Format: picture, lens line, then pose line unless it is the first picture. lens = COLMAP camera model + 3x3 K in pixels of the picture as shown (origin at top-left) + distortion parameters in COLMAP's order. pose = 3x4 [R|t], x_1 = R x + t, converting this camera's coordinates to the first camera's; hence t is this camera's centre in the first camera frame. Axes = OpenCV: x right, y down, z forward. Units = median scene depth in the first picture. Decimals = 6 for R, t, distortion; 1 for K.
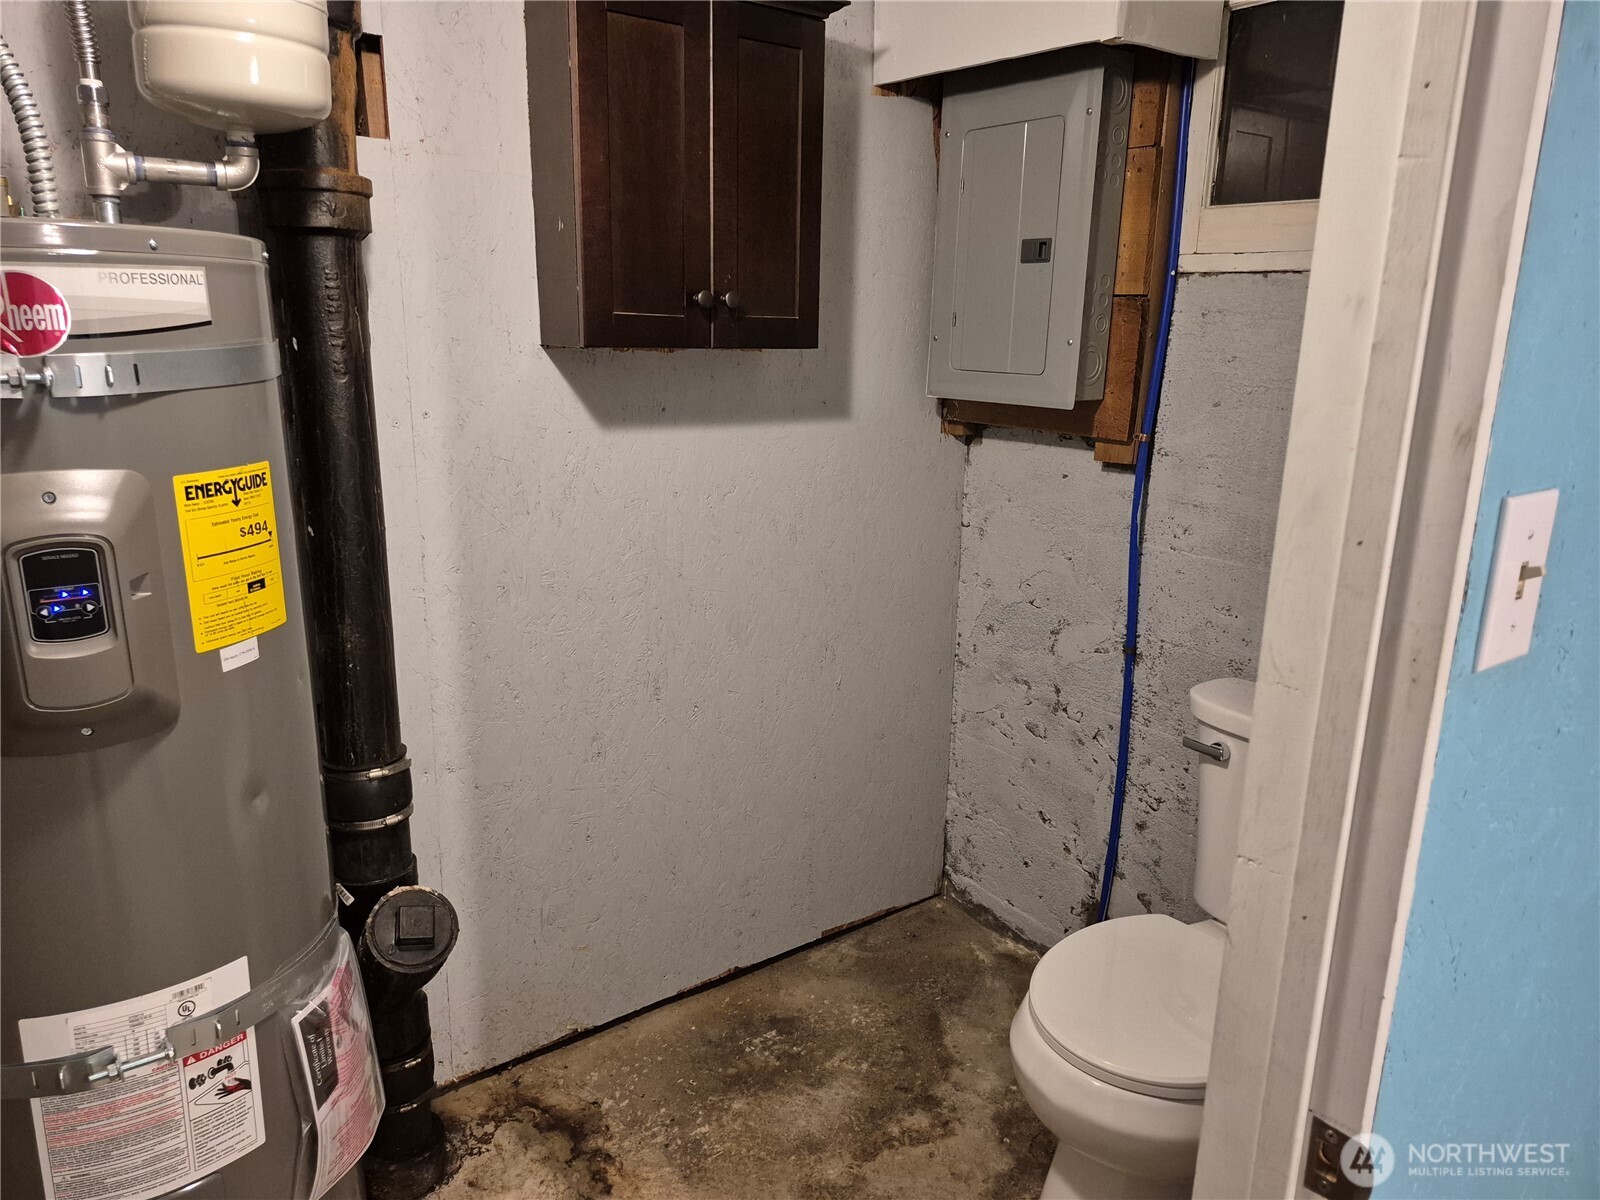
lens RADIAL K [[1100.9, 0, 789.7], [0, 1100.9, 601.9], [0, 0, 1]] dist [0.053962, -0.053590]
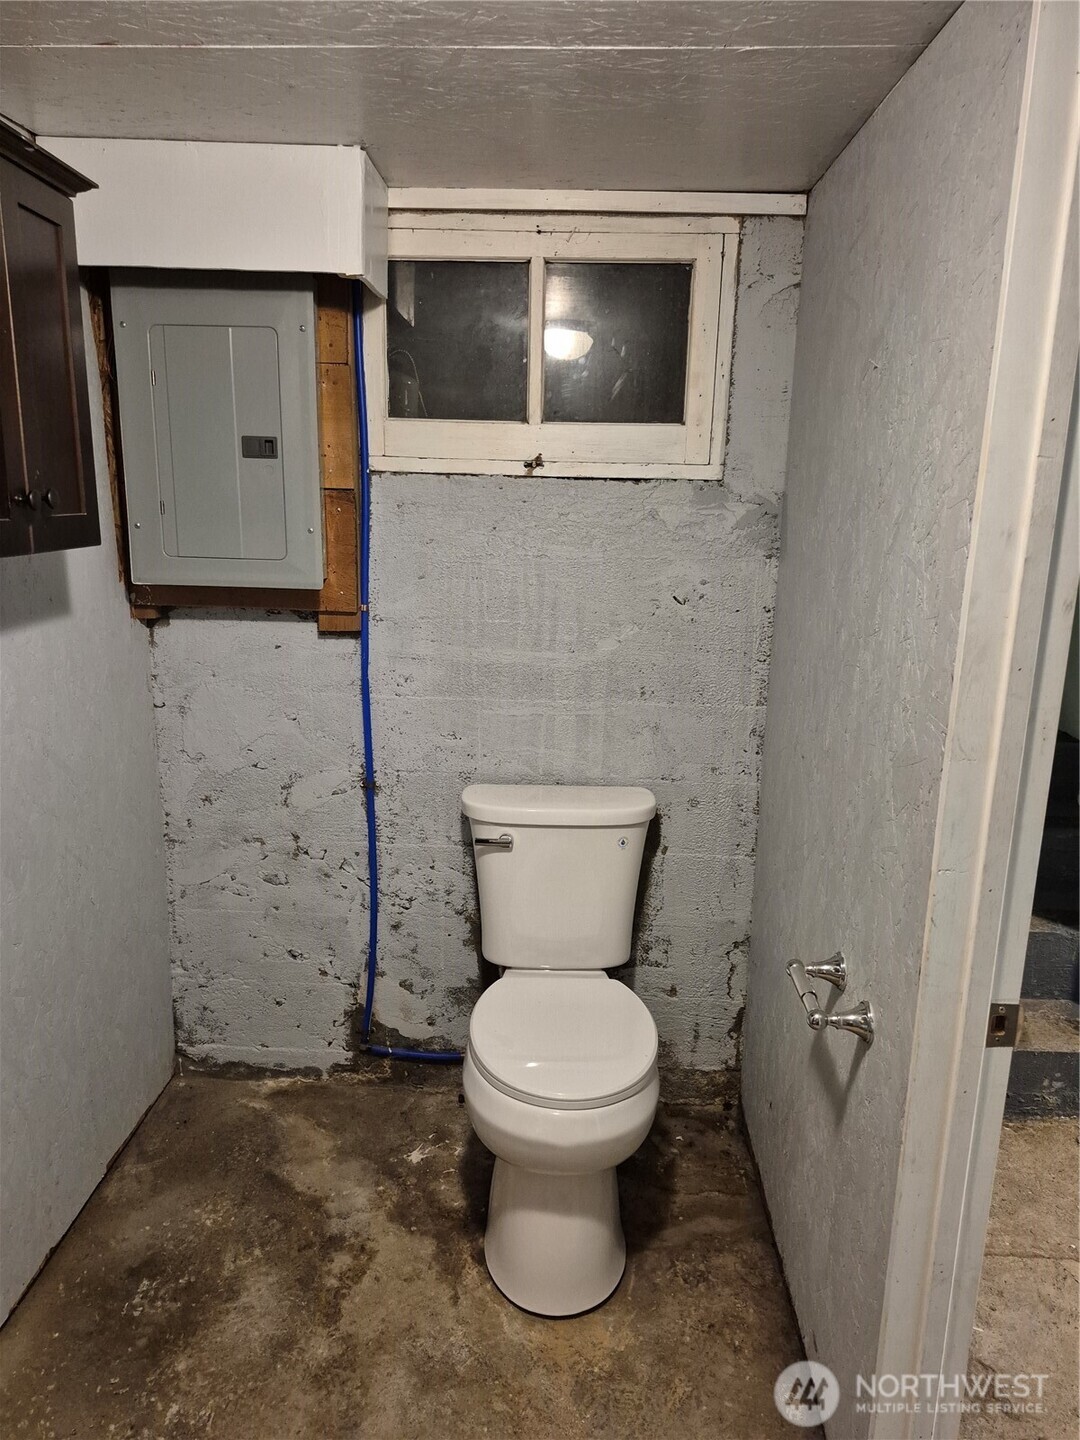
lens RADIAL K [[990.8, 0, 538.2], [0, 990.8, 710.1], [0, 0, 1]] dist [0.053962, -0.053590]
pose [[0.615865, -0.173573, 0.768494, -0.382716], [0.188576, 0.979552, 0.070120, -0.075288], [-0.764951, 0.101735, 0.636003, 0.178718]]
